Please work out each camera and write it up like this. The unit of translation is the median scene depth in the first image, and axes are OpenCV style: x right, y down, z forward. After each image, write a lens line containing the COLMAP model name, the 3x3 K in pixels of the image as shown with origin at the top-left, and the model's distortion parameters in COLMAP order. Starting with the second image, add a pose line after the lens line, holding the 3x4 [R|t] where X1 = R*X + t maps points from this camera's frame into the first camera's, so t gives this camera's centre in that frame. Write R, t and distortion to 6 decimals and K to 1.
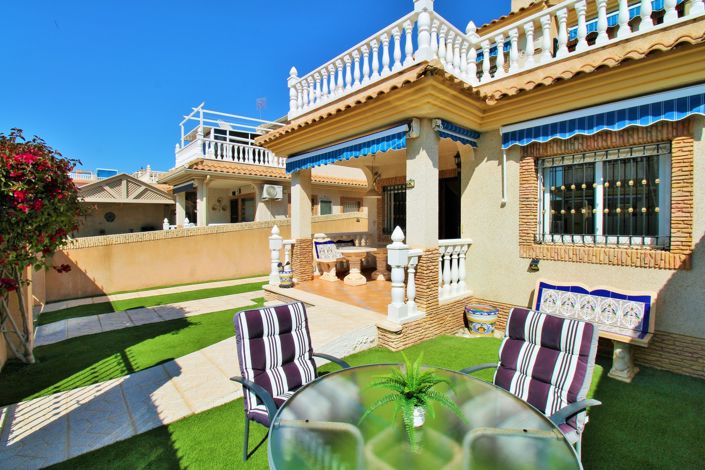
lens RADIAL K [[323.7, 0, 354.2], [0, 323.7, 235.1], [0, 0, 1]] dist [-0.020359, -0.005390]
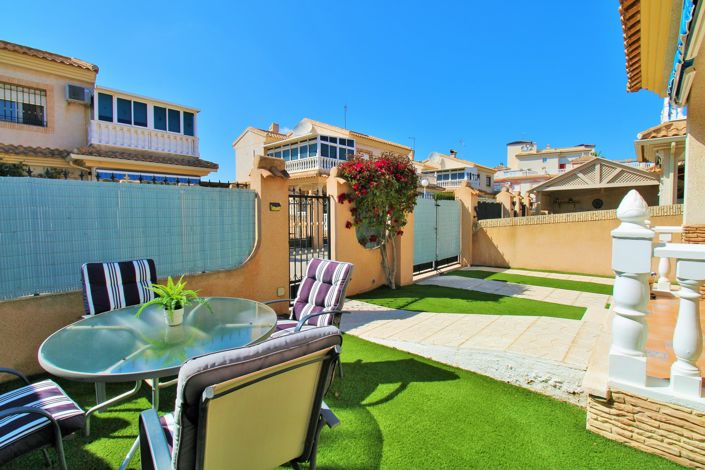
lens RADIAL K [[323.7, 0, 353.7], [0, 323.7, 232.9], [0, 0, 1]] dist [-0.020359, -0.005390]
pose [[0.107677, 0.057613, -0.992515, 0.306202], [-0.035293, 0.997912, 0.054097, 0.014432], [0.993559, 0.029204, 0.109485, 0.296275]]
